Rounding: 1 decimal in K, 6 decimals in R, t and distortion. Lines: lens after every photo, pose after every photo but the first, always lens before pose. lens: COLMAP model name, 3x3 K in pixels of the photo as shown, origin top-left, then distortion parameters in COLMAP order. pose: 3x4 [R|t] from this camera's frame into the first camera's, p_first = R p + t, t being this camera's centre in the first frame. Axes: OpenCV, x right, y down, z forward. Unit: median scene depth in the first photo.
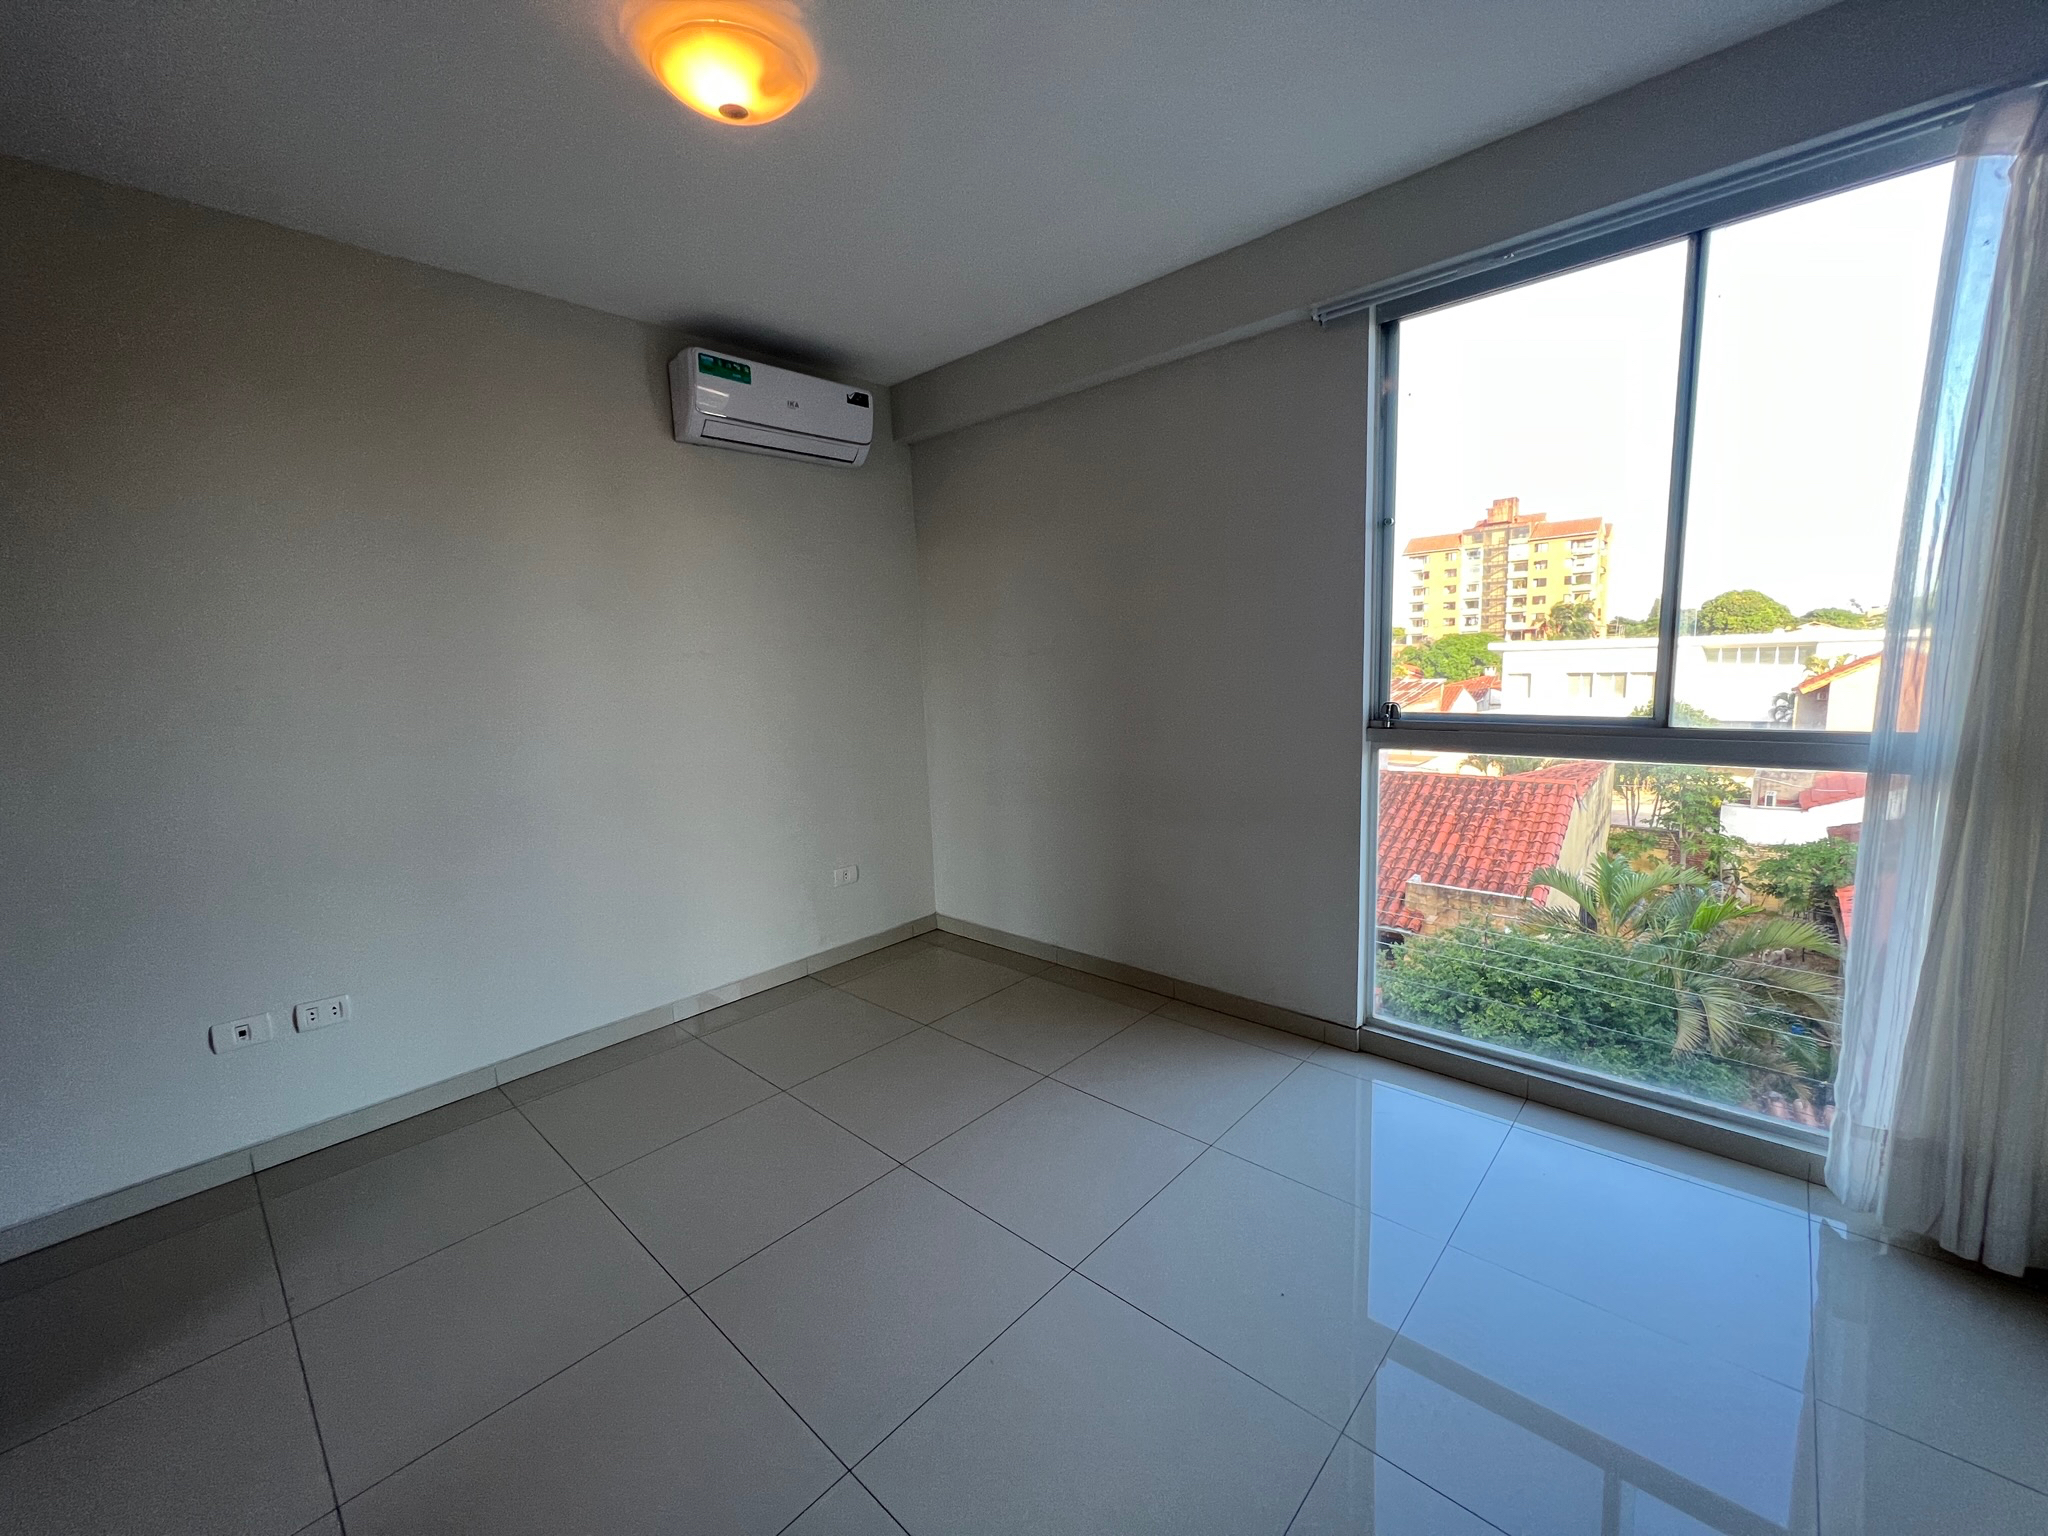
lens RADIAL K [[822.3, 0, 1024.0], [0, 822.3, 768.0], [0, 0, 1]] dist [-0.000791, -0.000039]
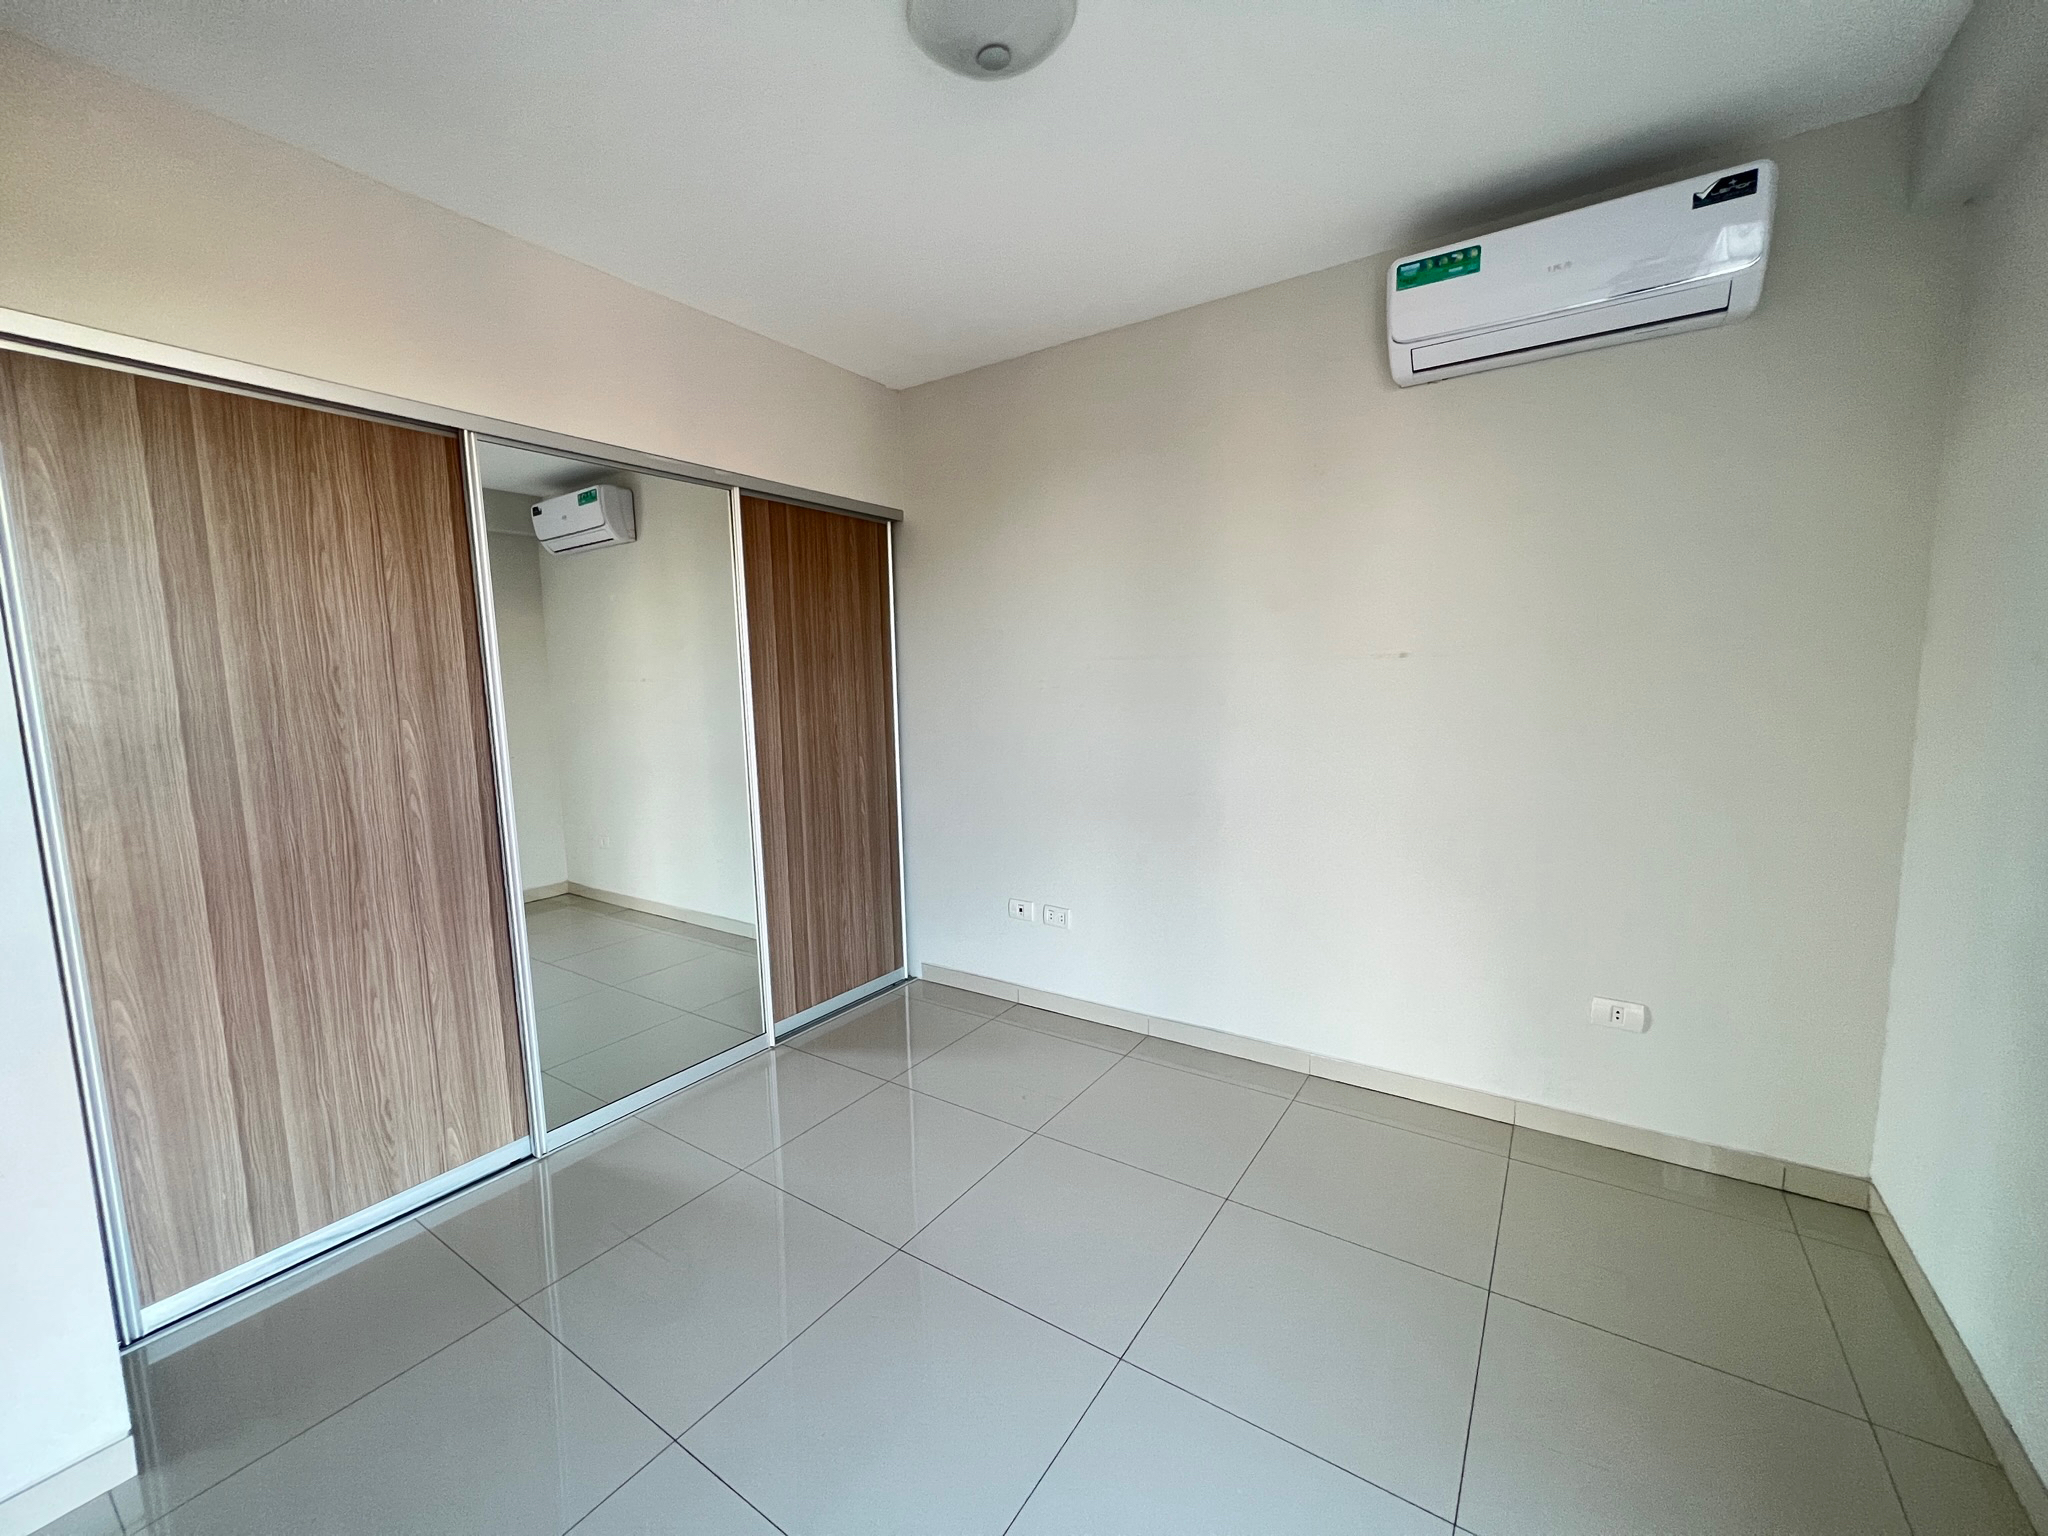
lens RADIAL K [[822.3, 0, 1024.0], [0, 822.3, 768.0], [0, 0, 1]] dist [-0.000791, -0.000039]
pose [[0.148824, 0.141947, -0.978623, 0.070046], [-0.119660, 0.984956, 0.124669, -0.017568], [0.981597, 0.098549, 0.163570, 0.106796]]
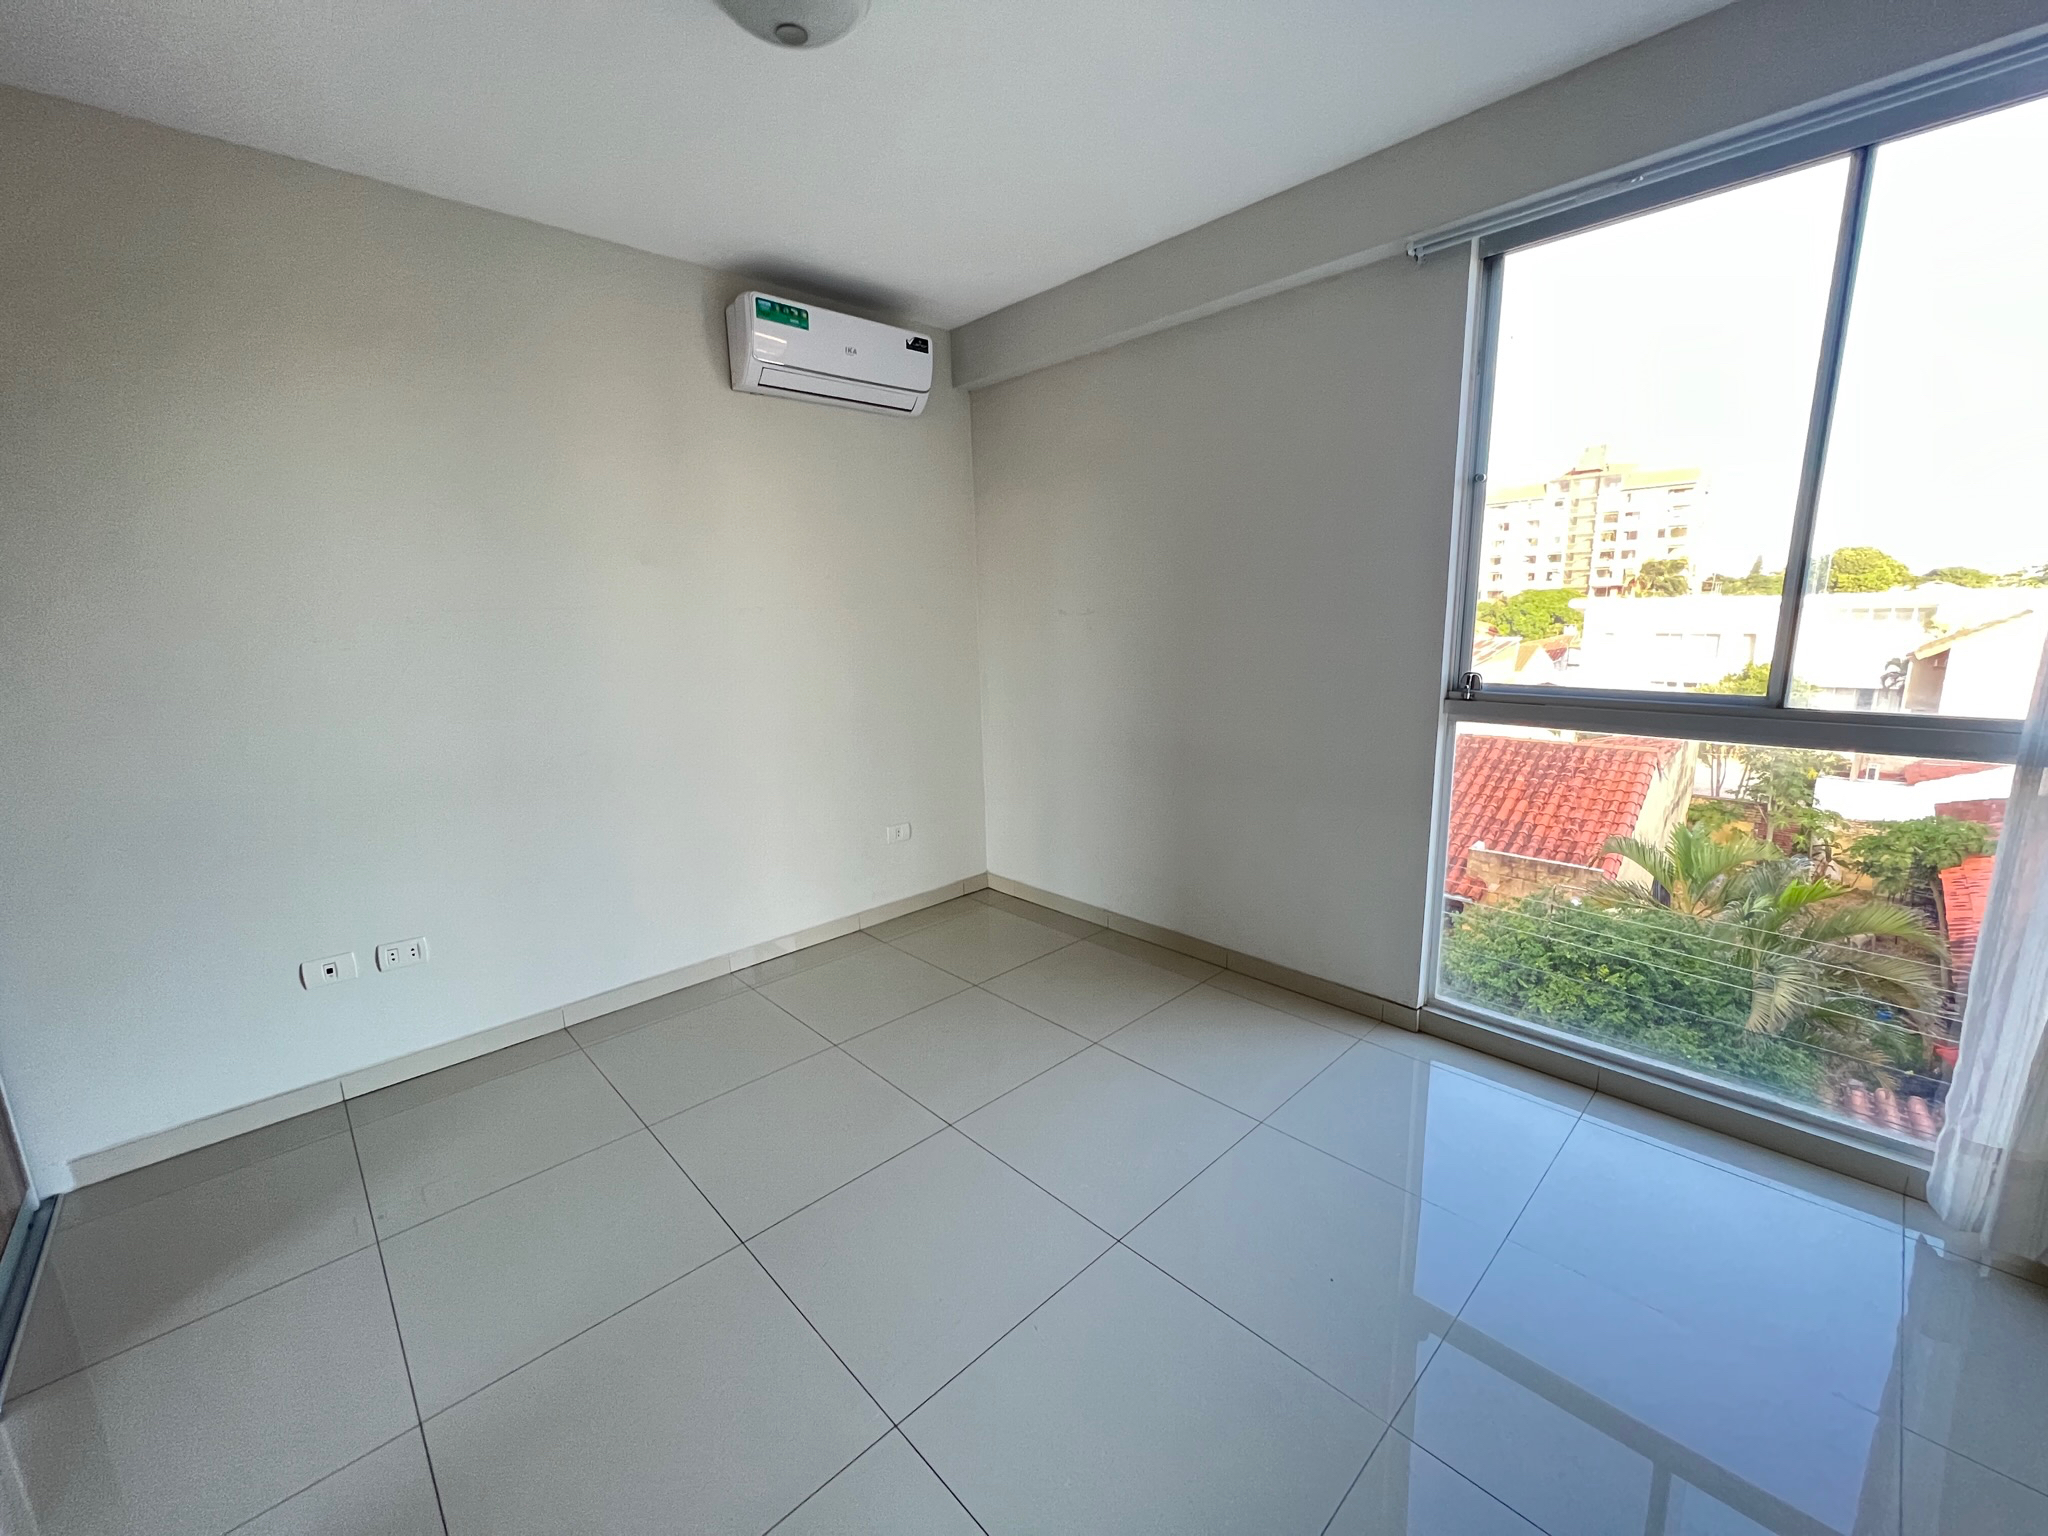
lens RADIAL K [[824.2, 0, 1024.0], [0, 824.2, 768.0], [0, 0, 1]] dist [-0.001508, 0.000006]
pose [[0.997759, 0.025214, -0.061975, -0.000930], [-0.021537, 0.998008, 0.059292, -0.002629], [0.063346, -0.057825, 0.996315, 0.003236]]
